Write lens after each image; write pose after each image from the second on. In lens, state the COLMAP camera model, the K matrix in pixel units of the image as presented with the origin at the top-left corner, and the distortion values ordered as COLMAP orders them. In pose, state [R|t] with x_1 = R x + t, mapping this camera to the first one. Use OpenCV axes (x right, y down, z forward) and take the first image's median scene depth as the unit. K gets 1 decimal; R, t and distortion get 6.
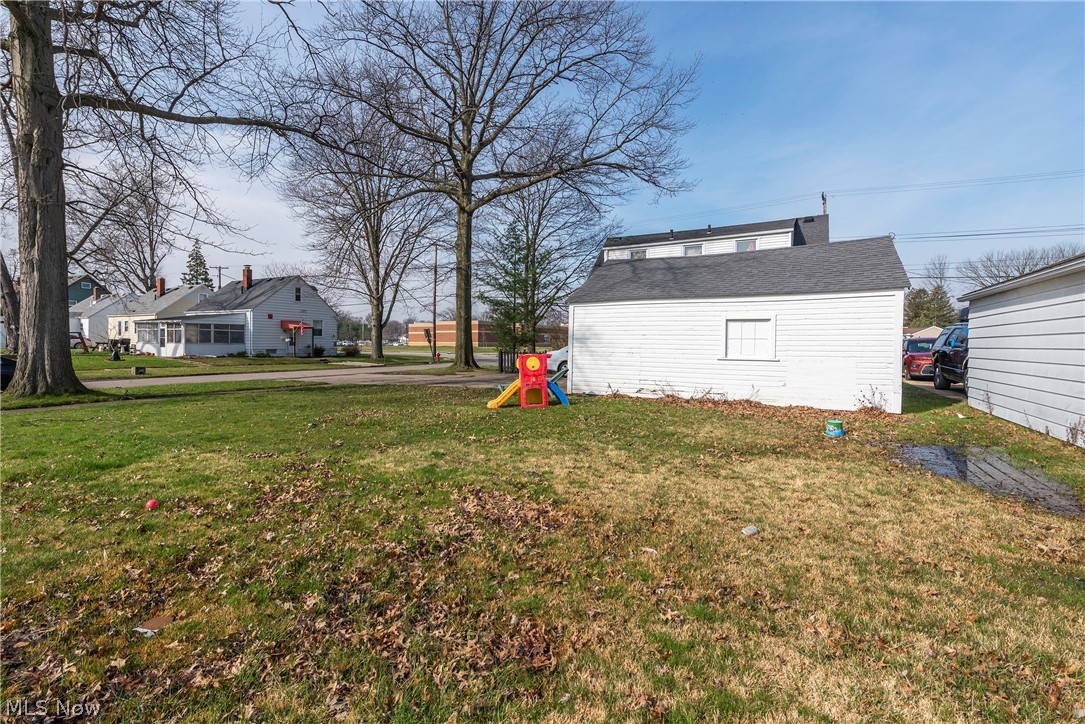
lens RADIAL K [[533.8, 0, 542.2], [0, 533.8, 343.8], [0, 0, 1]] dist [0.039683, 0.000061]
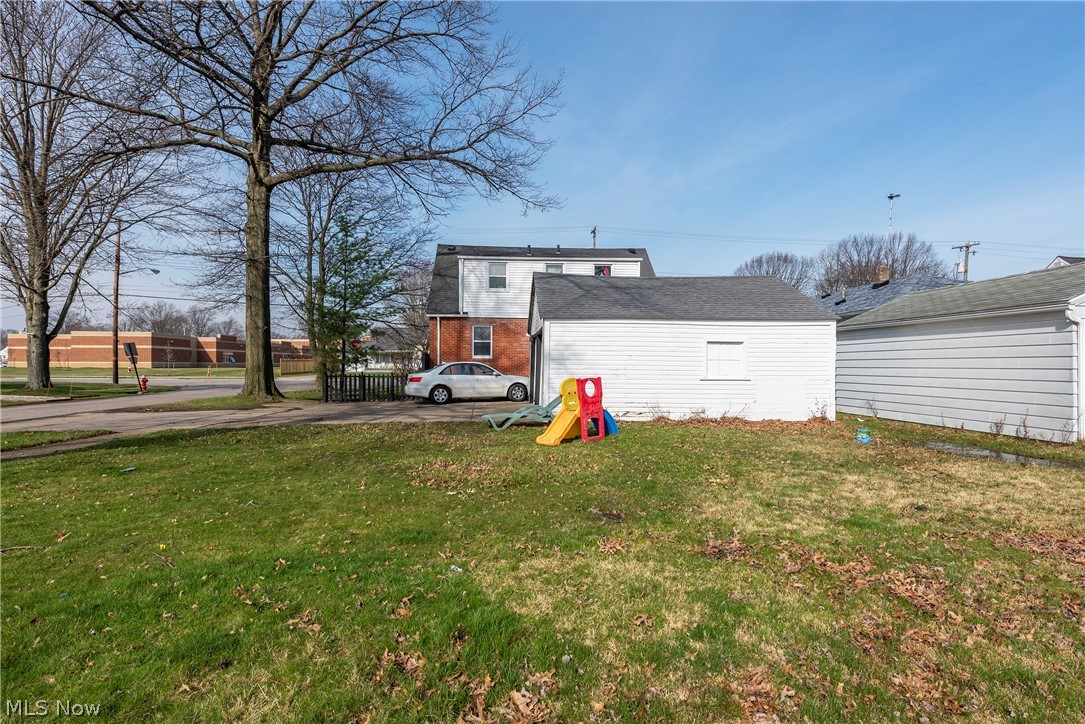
lens RADIAL K [[570.3, 0, 542.5], [0, 570.3, 362.0], [0, 0, 1]] dist [0.005932, 0.000738]
pose [[0.811466, 0.003353, 0.584390, -0.421244], [-0.000162, 0.999985, -0.005514, 0.000759], [-0.584400, 0.004380, 0.811454, 0.210094]]
